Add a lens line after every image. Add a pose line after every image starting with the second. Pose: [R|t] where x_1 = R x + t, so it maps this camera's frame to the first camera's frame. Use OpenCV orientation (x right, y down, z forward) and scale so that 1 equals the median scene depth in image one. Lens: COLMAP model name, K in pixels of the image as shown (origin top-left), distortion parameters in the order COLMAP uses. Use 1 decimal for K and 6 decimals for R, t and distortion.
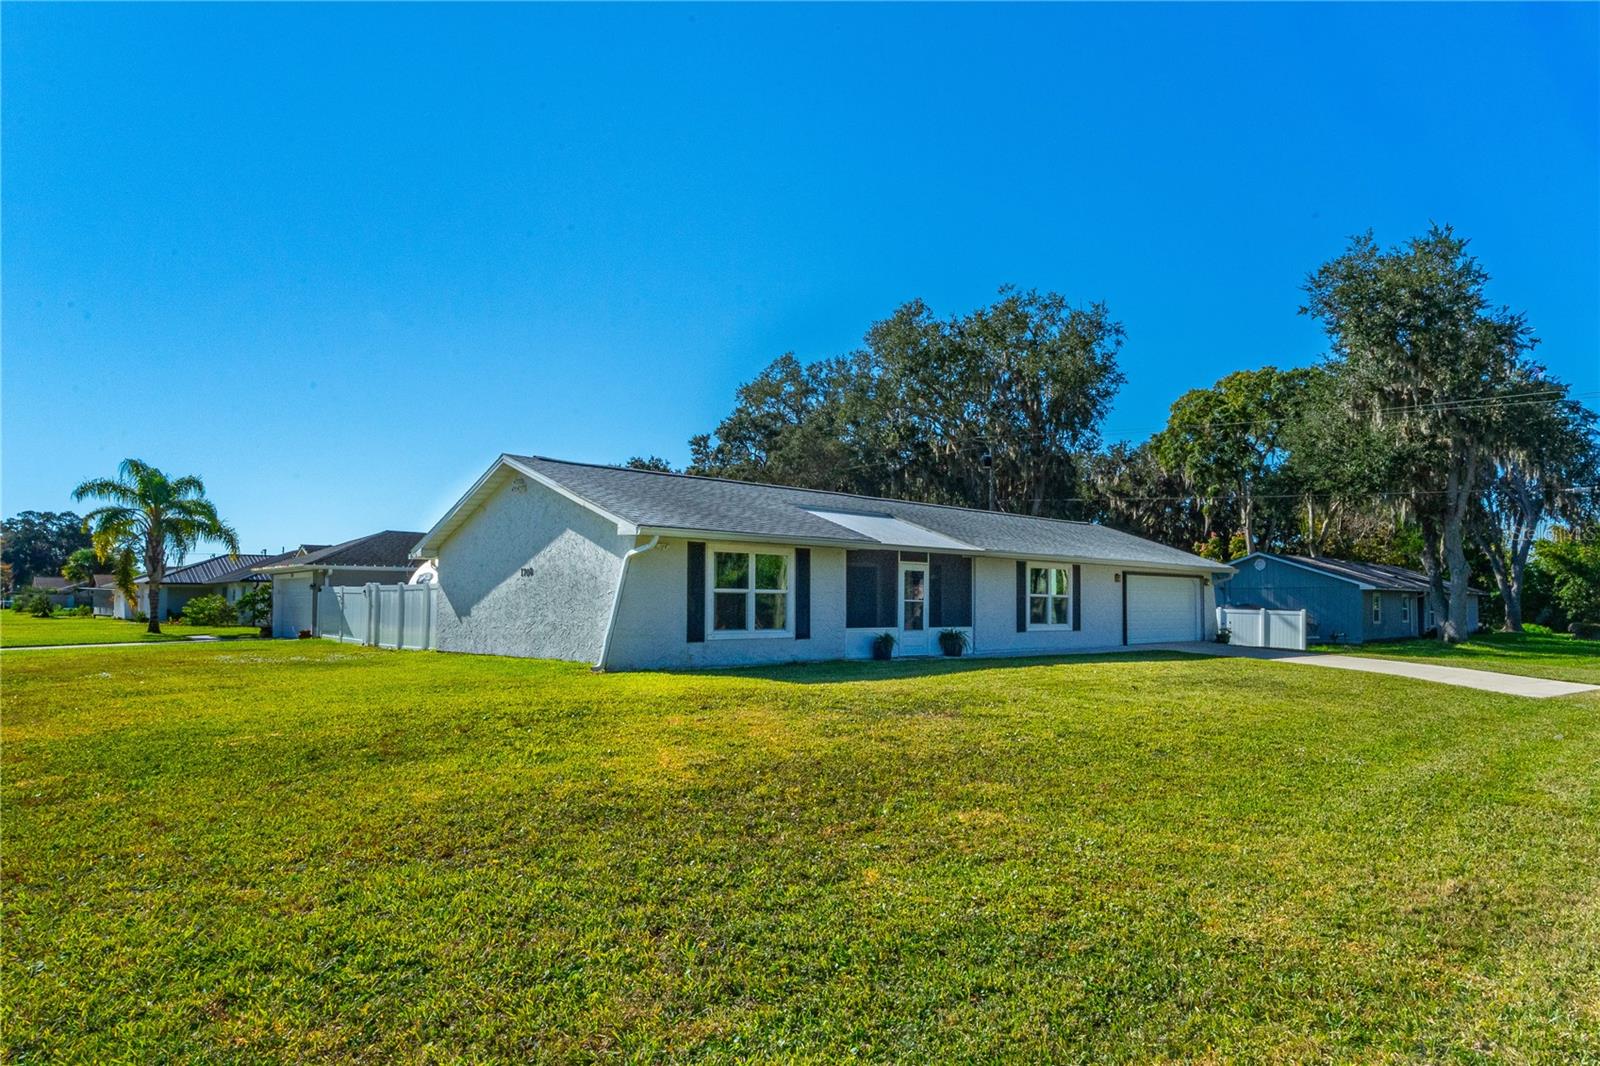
lens RADIAL K [[738.8, 0, 807.7], [0, 738.8, 544.8], [0, 0, 1]] dist [-0.003430, 0.000026]
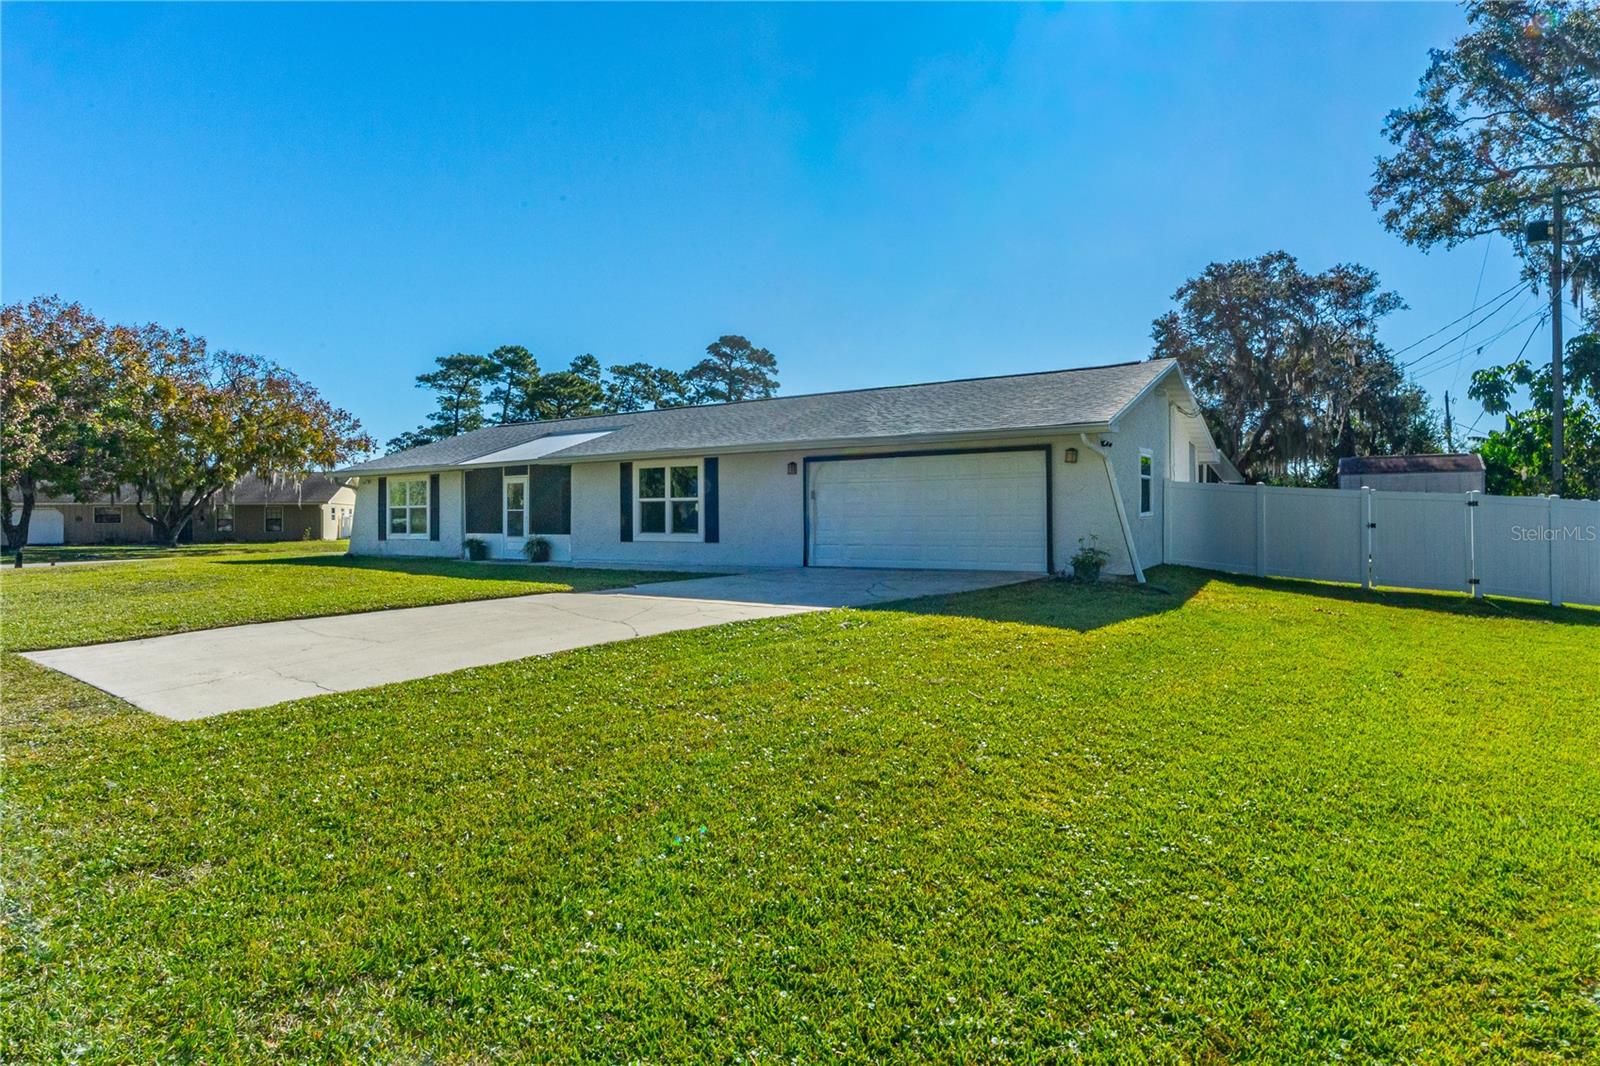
lens RADIAL K [[727.3, 0, 797.6], [0, 727.3, 508.2], [0, 0, 1]] dist [-0.003429, -0.000690]
pose [[0.416036, -0.011955, -0.909270, 1.175188], [0.094121, 0.995109, 0.029981, 0.070761], [0.904464, -0.098055, 0.415126, 0.825348]]
